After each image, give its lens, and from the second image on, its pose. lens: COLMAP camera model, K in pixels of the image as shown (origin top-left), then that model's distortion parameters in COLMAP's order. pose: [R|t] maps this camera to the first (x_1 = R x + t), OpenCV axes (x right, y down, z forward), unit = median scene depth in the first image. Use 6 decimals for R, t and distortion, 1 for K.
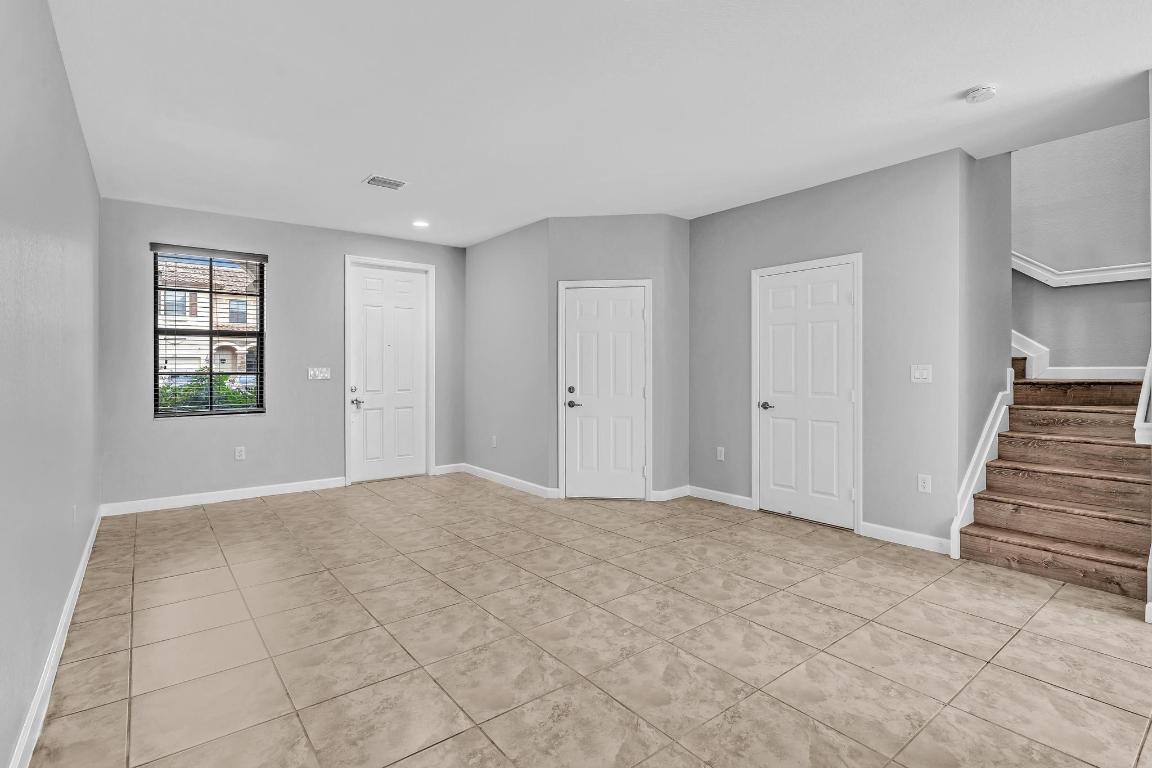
lens RADIAL K [[555.7, 0, 574.4], [0, 555.7, 369.8], [0, 0, 1]] dist [-0.001171, 0.001063]
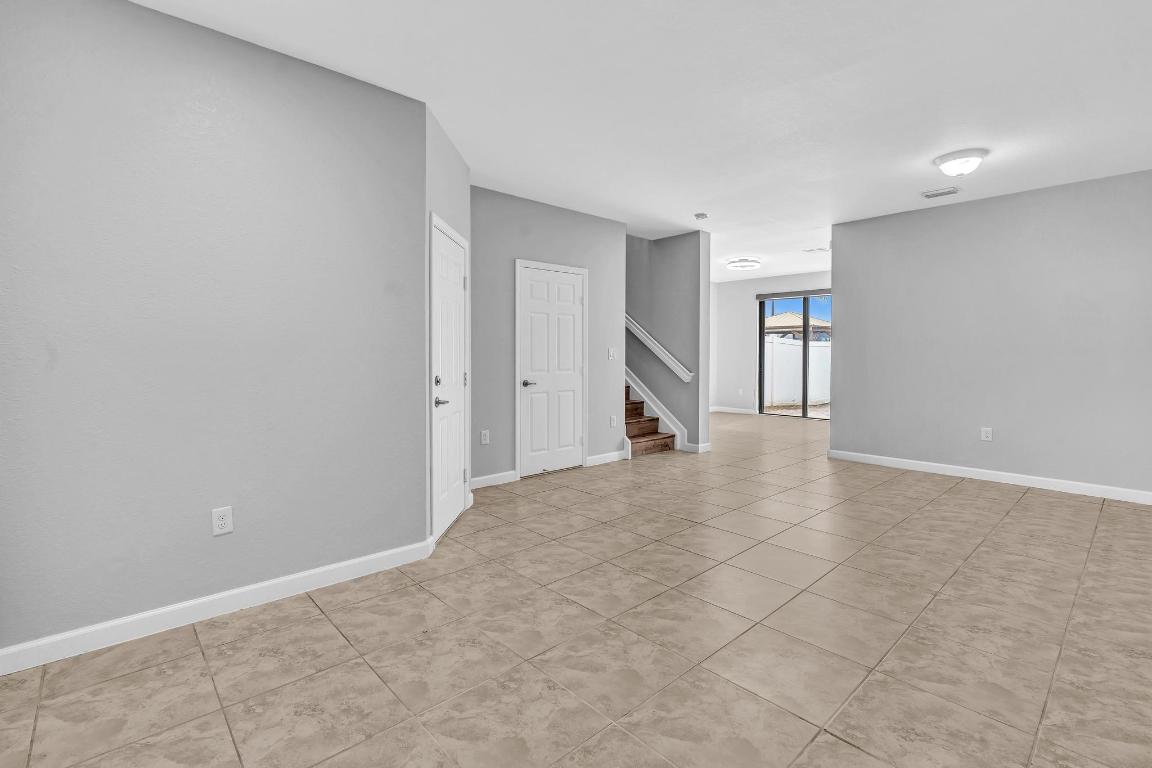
lens RADIAL K [[522.9, 0, 574.6], [0, 522.9, 358.3], [0, 0, 1]] dist [-0.001130, 0.001070]
pose [[-0.073393, -0.011408, 0.997238, -0.789289], [-0.000151, 0.999935, 0.011427, 0.002469], [-0.997303, 0.000688, -0.073390, 1.084889]]
